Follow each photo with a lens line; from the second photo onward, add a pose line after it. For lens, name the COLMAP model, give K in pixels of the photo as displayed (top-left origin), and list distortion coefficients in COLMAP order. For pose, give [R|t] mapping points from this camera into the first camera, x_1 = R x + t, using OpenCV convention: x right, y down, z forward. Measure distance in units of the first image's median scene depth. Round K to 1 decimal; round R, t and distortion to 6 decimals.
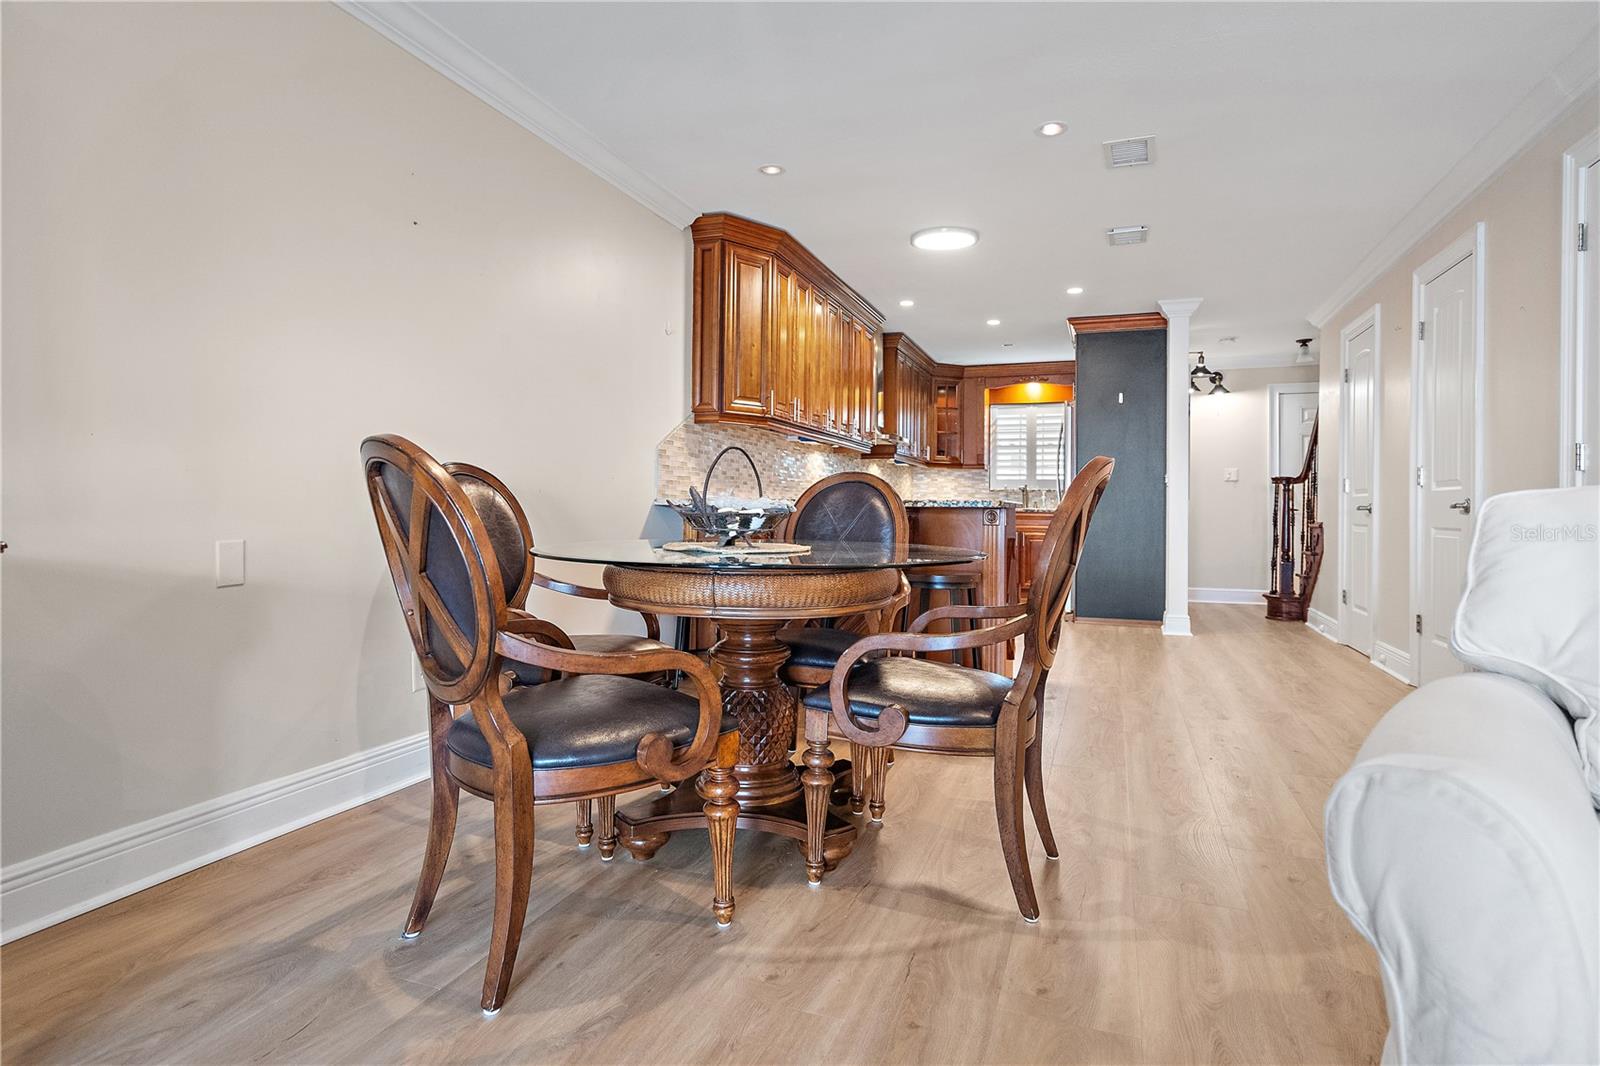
lens RADIAL K [[841.5, 0, 798.6], [0, 841.5, 504.0], [0, 0, 1]] dist [0.001826, 0.000393]
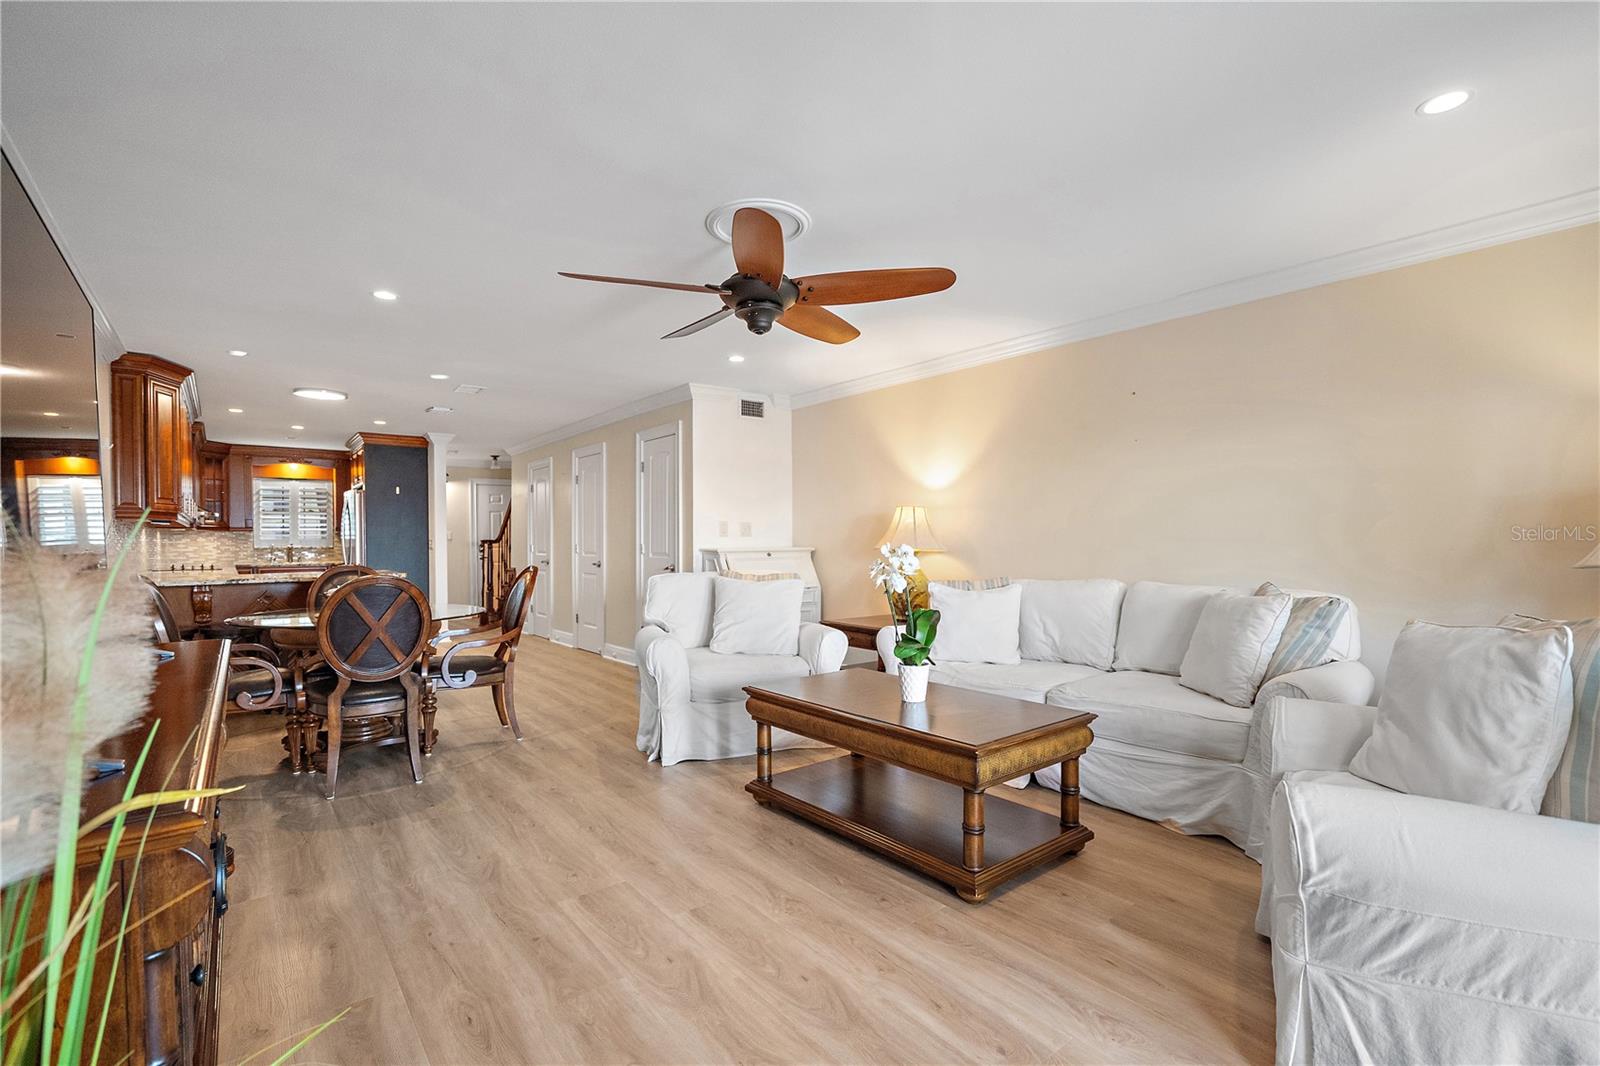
lens RADIAL K [[732.3, 0, 800.0], [0, 732.3, 533.0], [0, 0, 1]] dist [0.000237, 0.000073]
pose [[0.515854, -0.006894, 0.856649, -0.354094], [0.007542, 0.999965, 0.003506, -0.047750], [-0.856644, 0.004652, 0.515888, -0.276533]]
